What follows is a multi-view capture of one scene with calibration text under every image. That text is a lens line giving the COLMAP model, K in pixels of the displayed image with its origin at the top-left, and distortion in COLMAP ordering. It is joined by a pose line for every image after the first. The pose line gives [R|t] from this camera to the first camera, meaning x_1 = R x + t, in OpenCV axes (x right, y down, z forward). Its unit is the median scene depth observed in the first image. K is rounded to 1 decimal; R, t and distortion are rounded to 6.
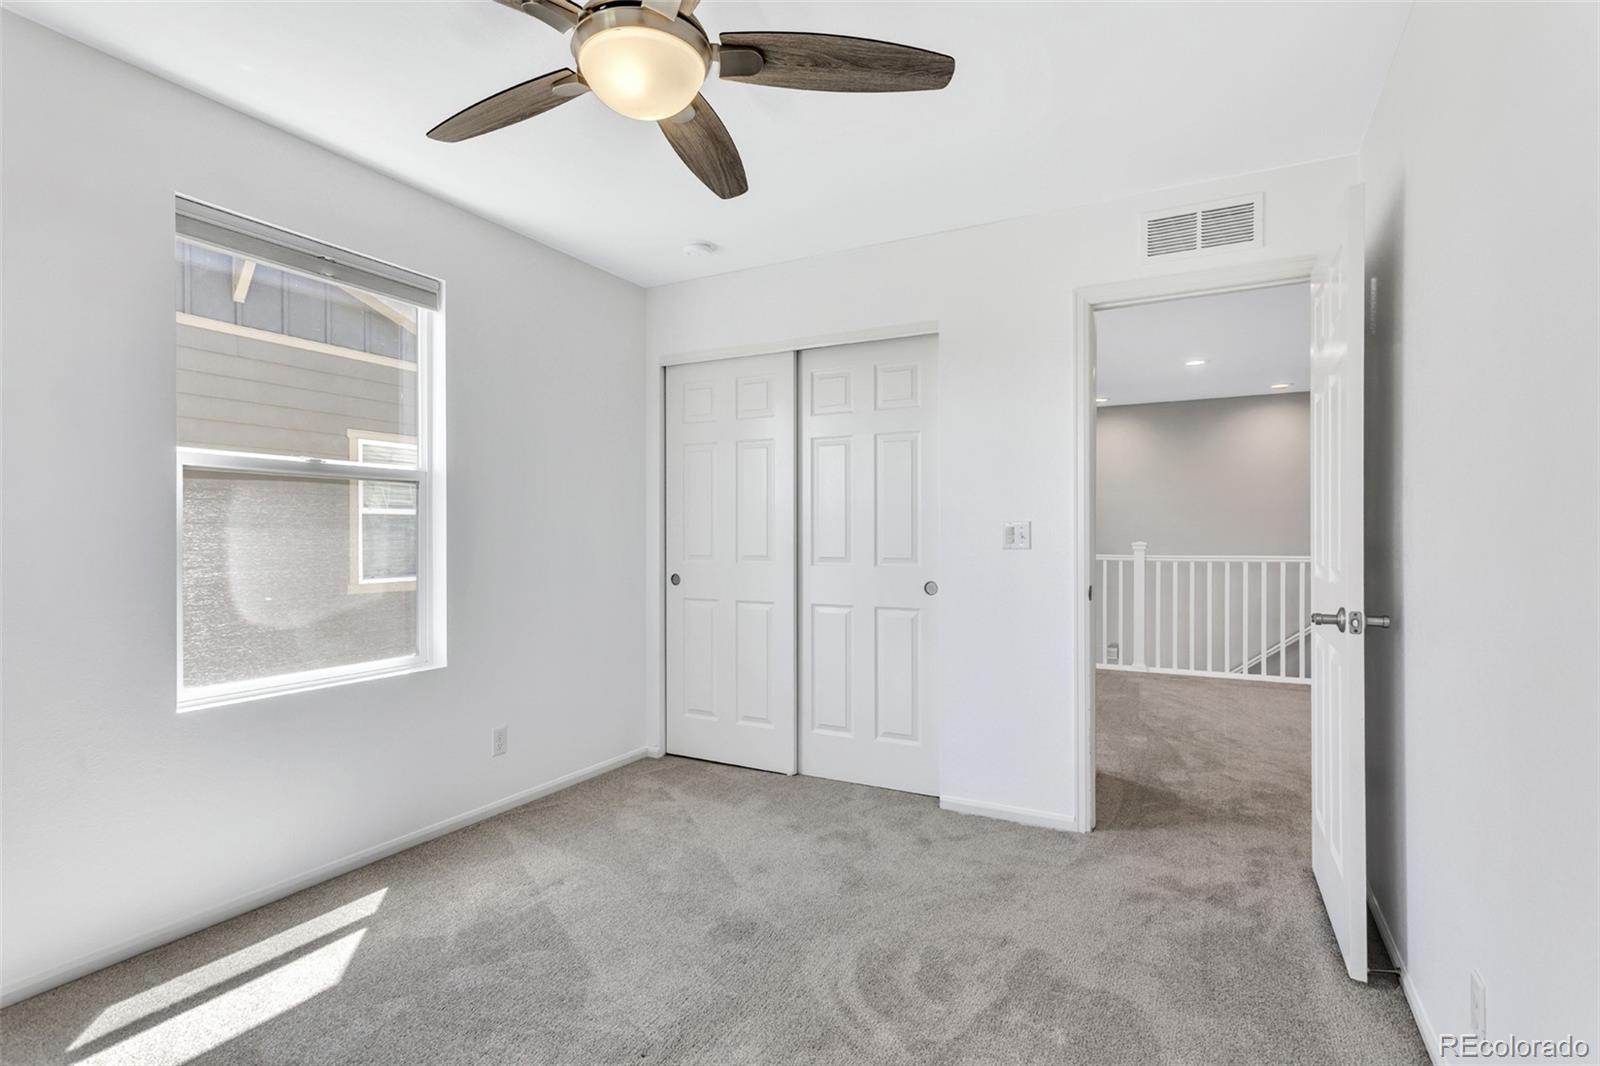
lens RADIAL K [[784.9, 0, 799.8], [0, 784.9, 523.6], [0, 0, 1]] dist [-0.011467, 0.000692]
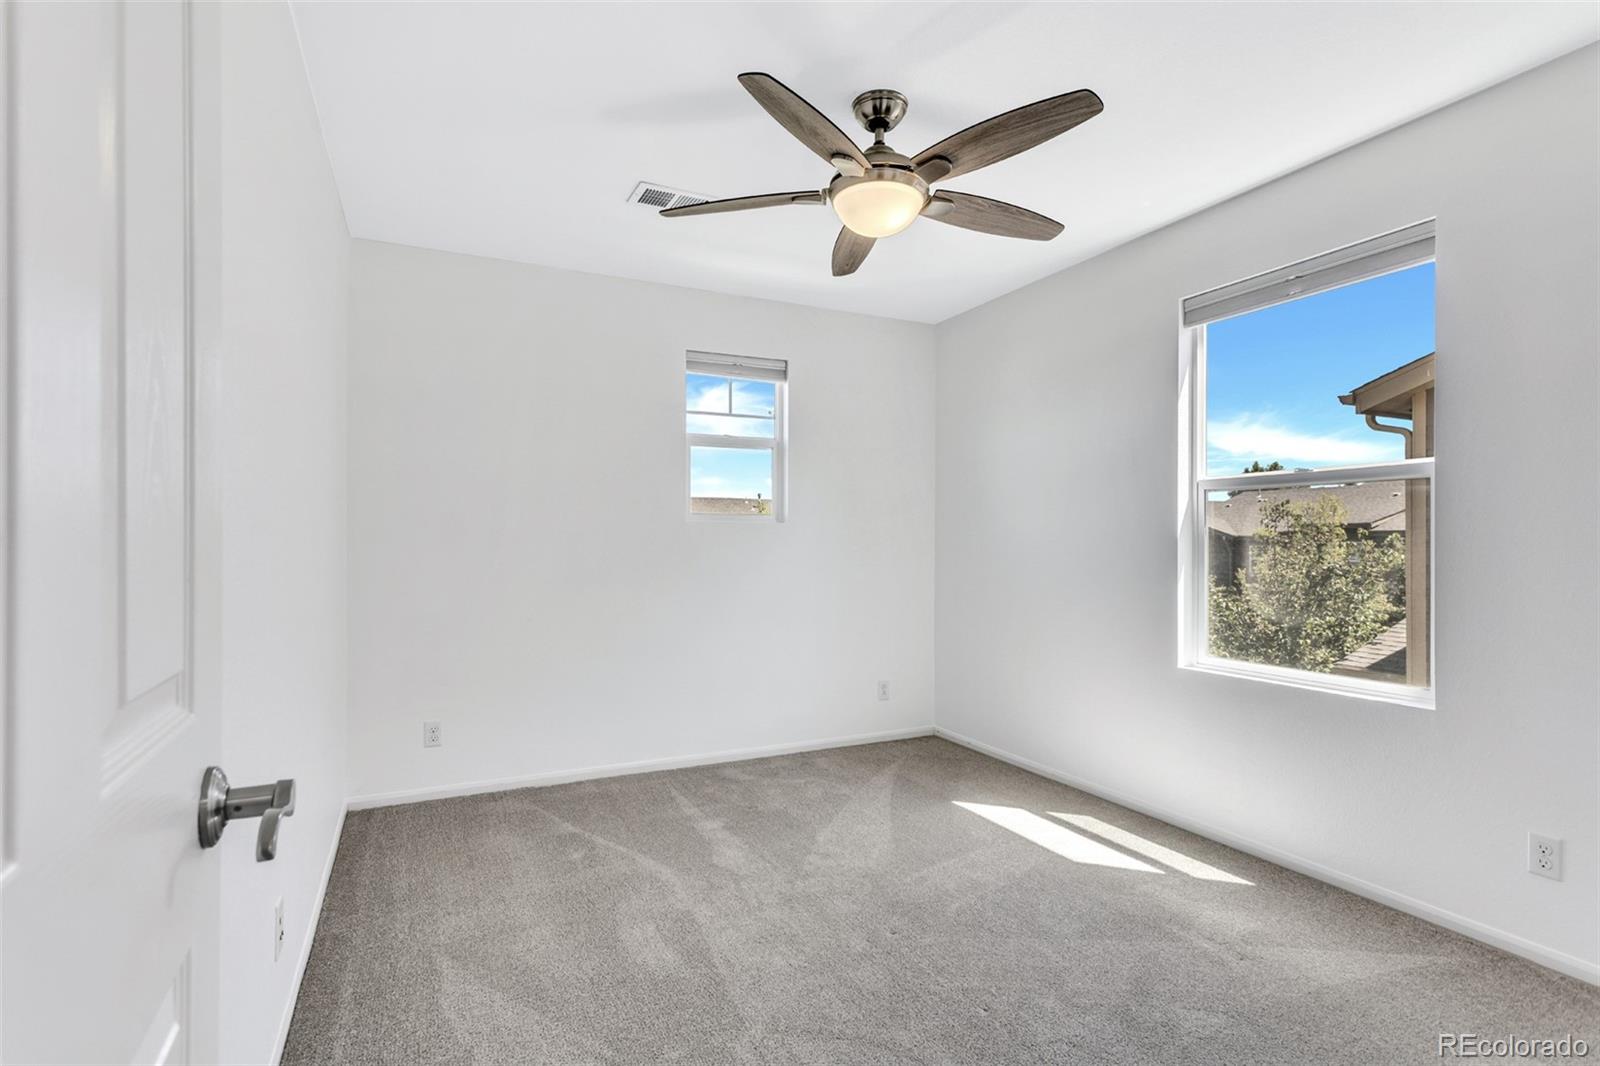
lens RADIAL K [[784.9, 0, 799.8], [0, 784.9, 523.6], [0, 0, 1]] dist [-0.011467, 0.000692]
pose [[-0.567029, 0.008161, -0.823657, 0.715860], [0.017682, 0.999841, -0.002267, -0.024648], [0.823508, -0.015850, -0.567083, 1.178149]]
